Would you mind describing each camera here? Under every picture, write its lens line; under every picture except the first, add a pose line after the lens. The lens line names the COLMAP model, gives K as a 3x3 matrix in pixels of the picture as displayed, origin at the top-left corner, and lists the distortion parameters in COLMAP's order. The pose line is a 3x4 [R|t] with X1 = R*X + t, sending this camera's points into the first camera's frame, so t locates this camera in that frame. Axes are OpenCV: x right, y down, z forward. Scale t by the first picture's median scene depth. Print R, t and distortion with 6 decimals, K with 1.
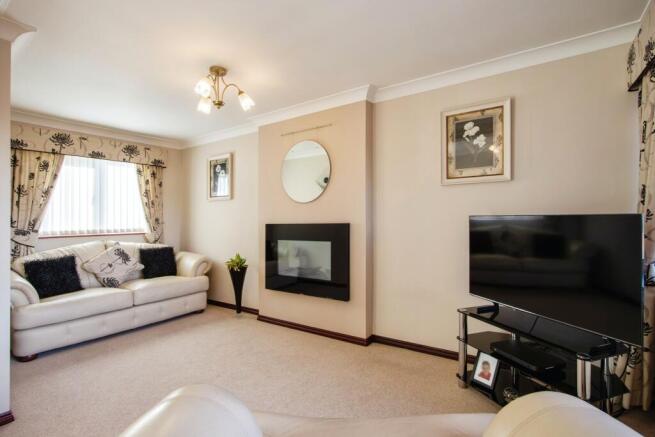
lens RADIAL K [[310.9, 0, 328.2], [0, 310.9, 219.3], [0, 0, 1]] dist [-0.002993, -0.000335]
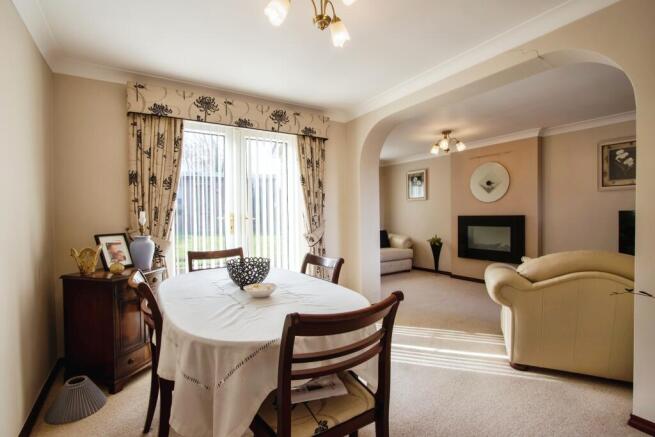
lens RADIAL K [[310.9, 0, 328.4], [0, 310.9, 215.1], [0, 0, 1]] dist [-0.002993, -0.000335]
pose [[0.930768, 0.005872, -0.365564, -0.258042], [-0.003436, 0.999967, 0.007312, 0.001705], [0.365595, -0.005550, 0.930757, -0.753661]]
